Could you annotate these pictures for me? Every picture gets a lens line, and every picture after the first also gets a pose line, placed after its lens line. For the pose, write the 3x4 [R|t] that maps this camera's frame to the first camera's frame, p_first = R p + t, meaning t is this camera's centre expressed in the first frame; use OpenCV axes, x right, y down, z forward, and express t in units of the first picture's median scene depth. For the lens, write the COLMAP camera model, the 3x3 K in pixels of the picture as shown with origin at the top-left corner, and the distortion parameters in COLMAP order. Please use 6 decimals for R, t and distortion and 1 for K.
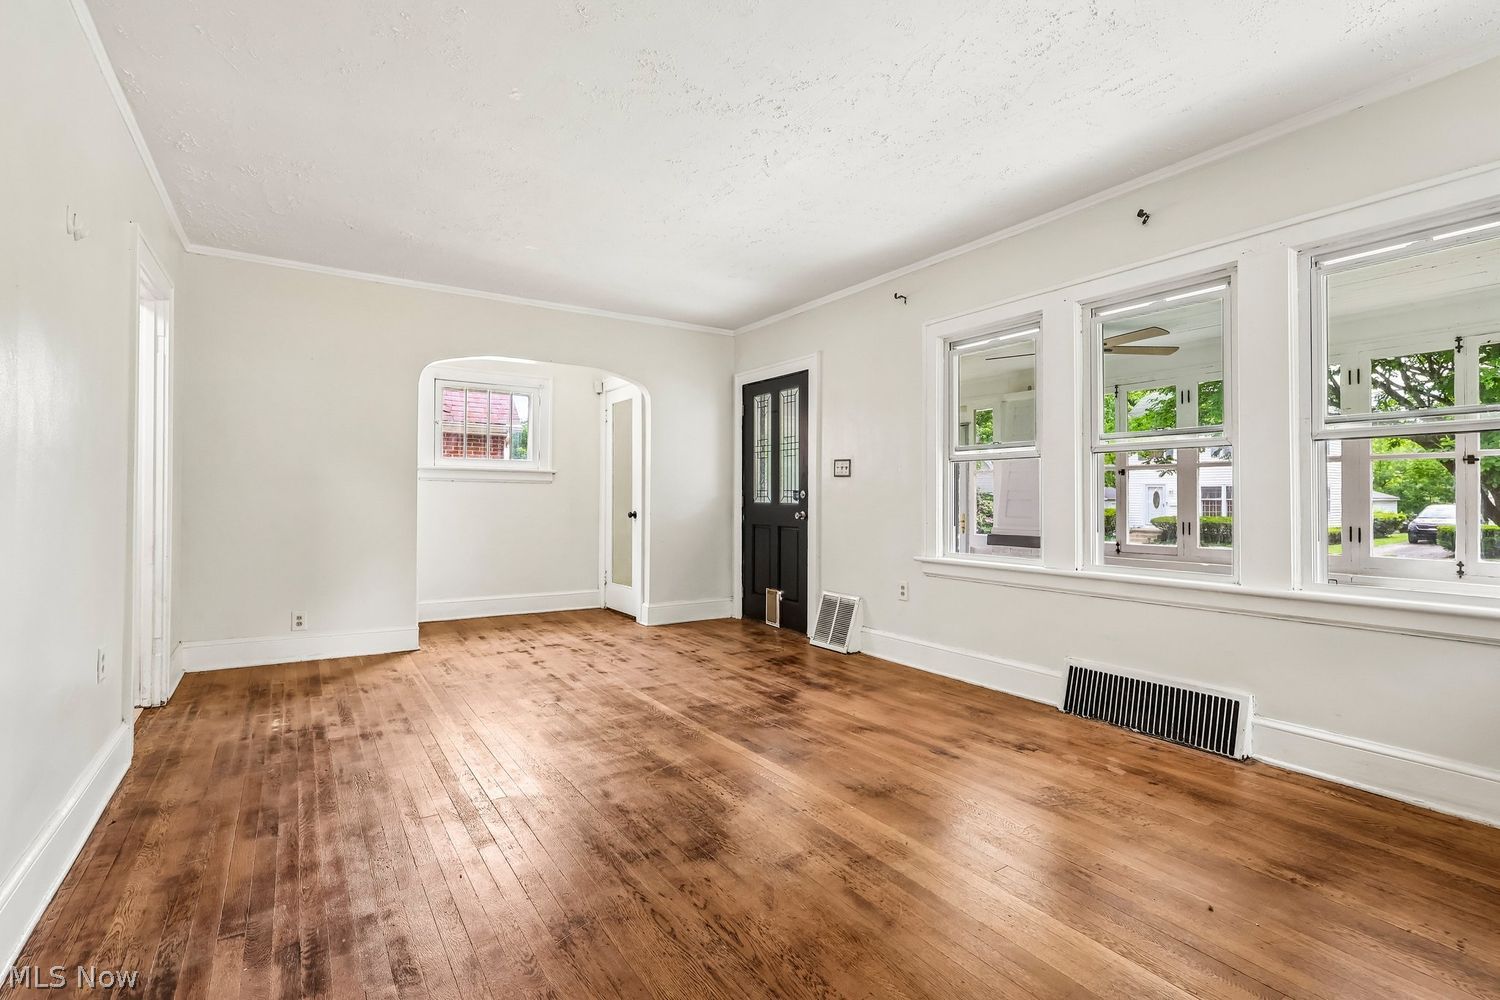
lens RADIAL K [[693.1, 0, 740.5], [0, 693.1, 494.4], [0, 0, 1]] dist [-0.008077, 0.000675]
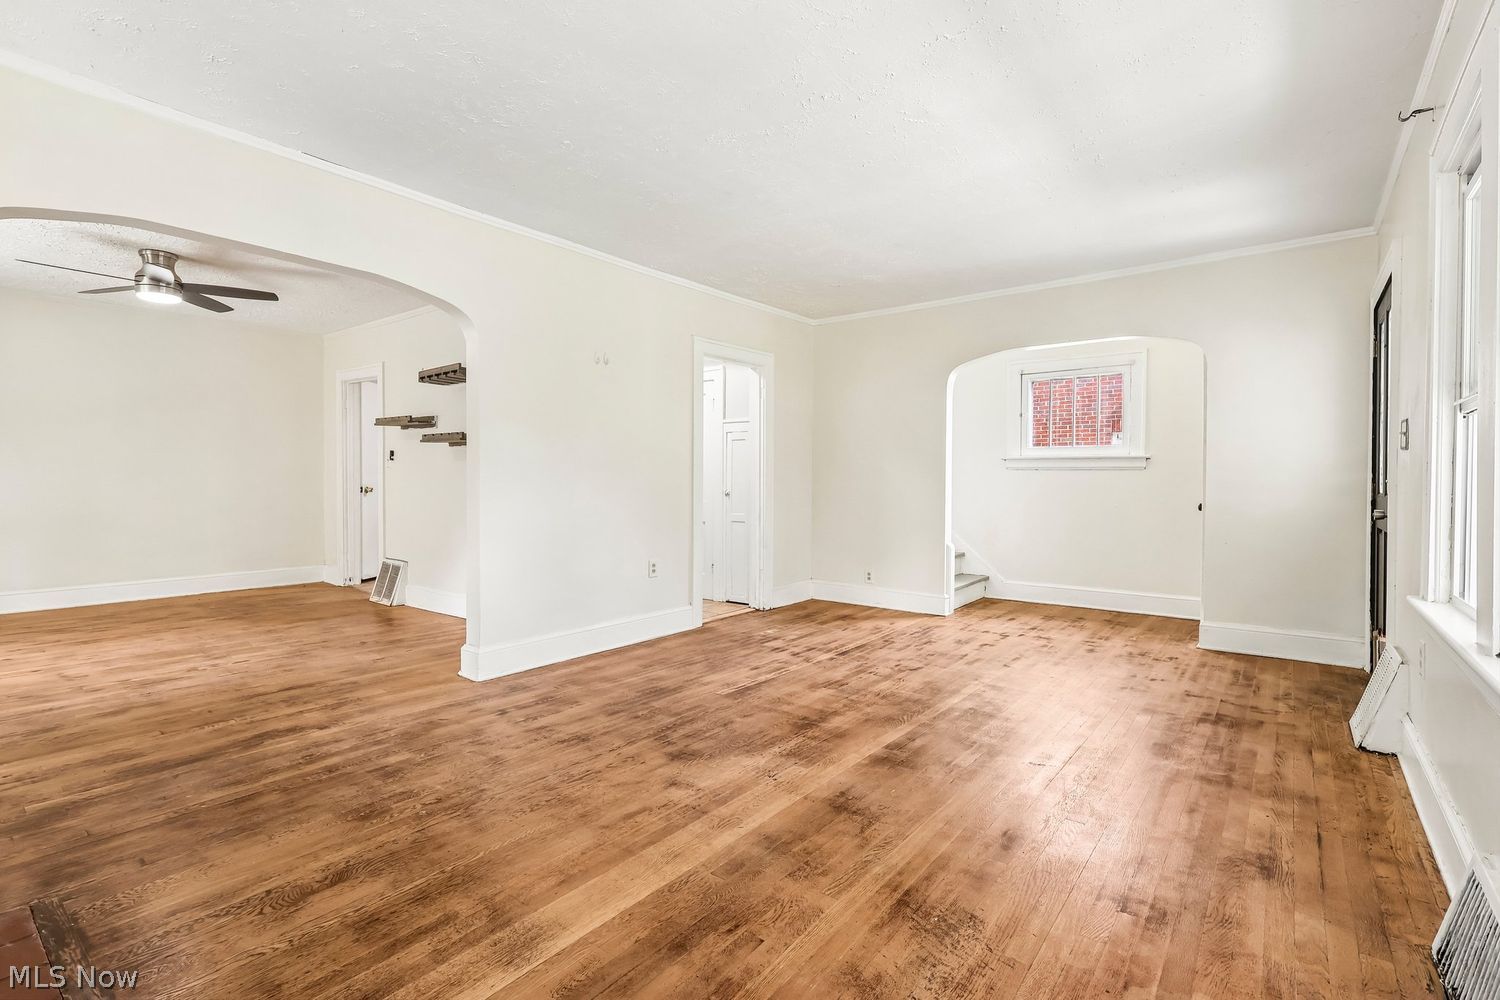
lens RADIAL K [[693.1, 0, 740.5], [0, 693.1, 494.4], [0, 0, 1]] dist [-0.008077, 0.000675]
pose [[0.316684, 0.013547, -0.948434, 0.748523], [0.002287, 0.999884, 0.015046, 0.002312], [0.948528, -0.006934, 0.316617, 0.429660]]
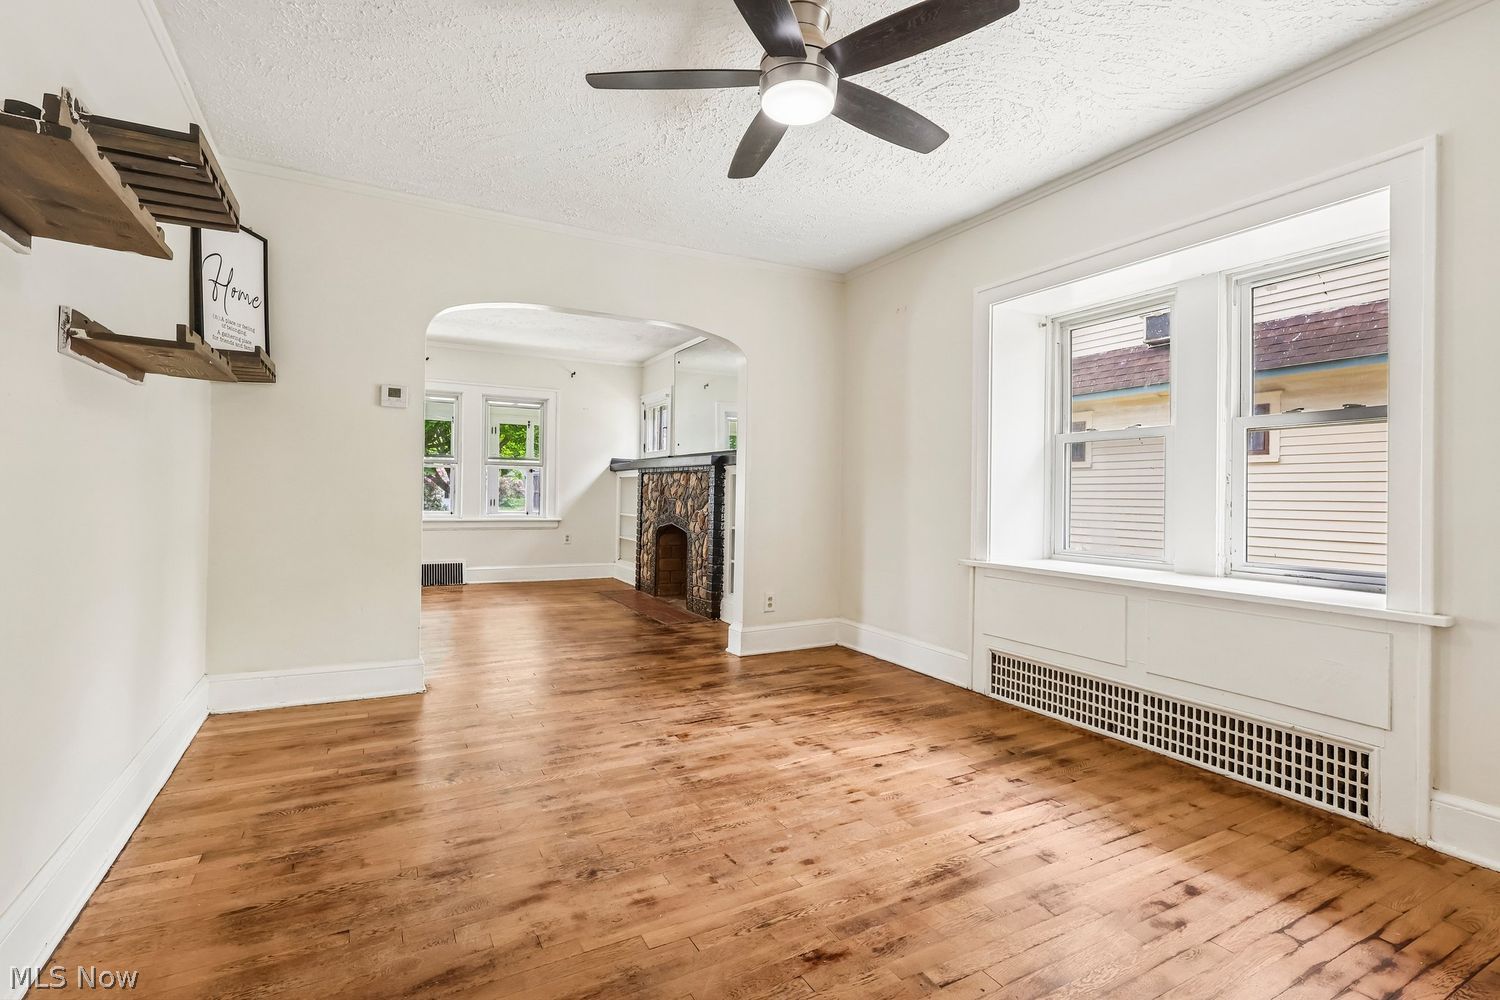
lens RADIAL K [[693.1, 0, 740.5], [0, 693.1, 494.4], [0, 0, 1]] dist [-0.008077, 0.000675]
pose [[0.083770, -0.004961, 0.996473, -1.470729], [-0.020041, 0.999777, 0.006663, 0.003205], [-0.996284, -0.020528, 0.083652, -0.205221]]
